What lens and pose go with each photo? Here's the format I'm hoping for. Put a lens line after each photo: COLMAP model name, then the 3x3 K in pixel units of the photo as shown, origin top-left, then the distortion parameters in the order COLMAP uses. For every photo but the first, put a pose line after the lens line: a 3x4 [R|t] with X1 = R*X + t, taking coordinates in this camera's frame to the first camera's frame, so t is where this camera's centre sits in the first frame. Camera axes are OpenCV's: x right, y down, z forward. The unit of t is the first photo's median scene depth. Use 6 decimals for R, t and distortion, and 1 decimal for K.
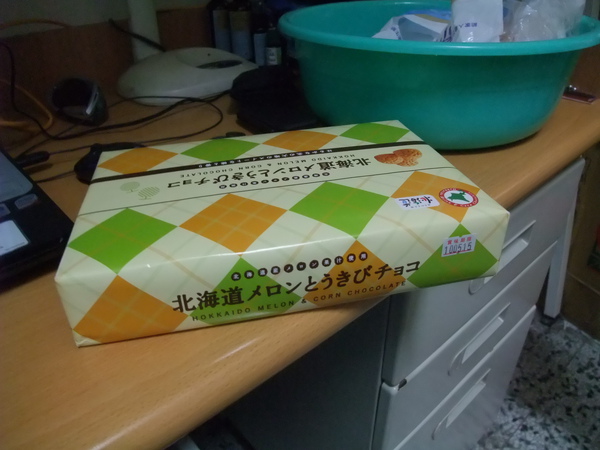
lens RADIAL K [[463.4, 0, 300.0], [0, 463.4, 225.0], [0, 0, 1]] dist [-0.088388, 0.043099]
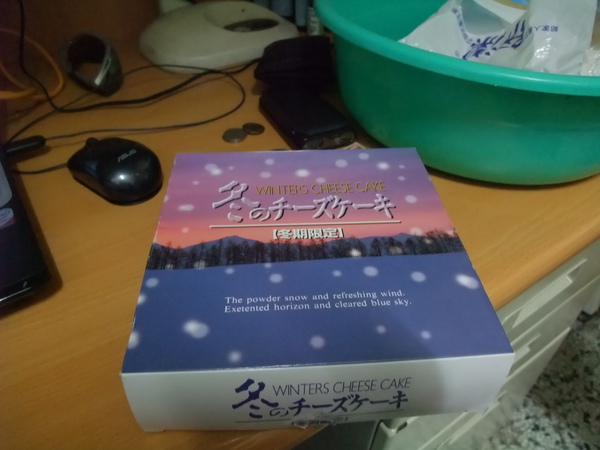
lens RADIAL K [[463.4, 0, 300.0], [0, 463.4, 225.0], [0, 0, 1]] dist [-0.088388, 0.043099]
pose [[0.990141, 0.114795, -0.080261, 0.028895], [-0.101145, 0.982363, 0.157266, -0.114866], [0.096899, -0.147597, 0.984289, 0.082646]]
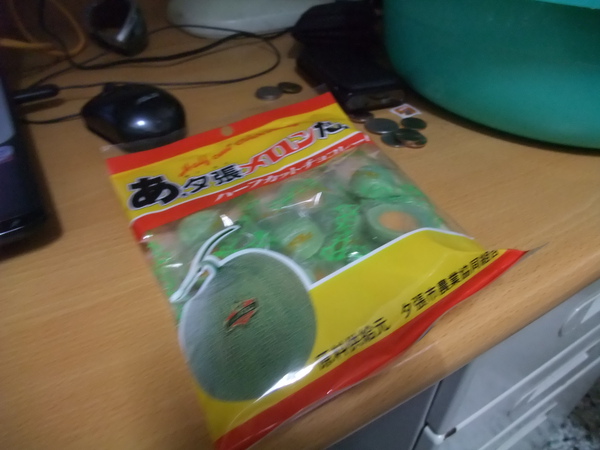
lens RADIAL K [[463.4, 0, 300.0], [0, 463.4, 225.0], [0, 0, 1]] dist [-0.088388, 0.043099]
pose [[0.981391, 0.147193, -0.123313, 0.006644], [-0.130723, 0.982534, 0.132435, -0.050060], [0.140653, -0.113851, 0.983491, 0.145769]]
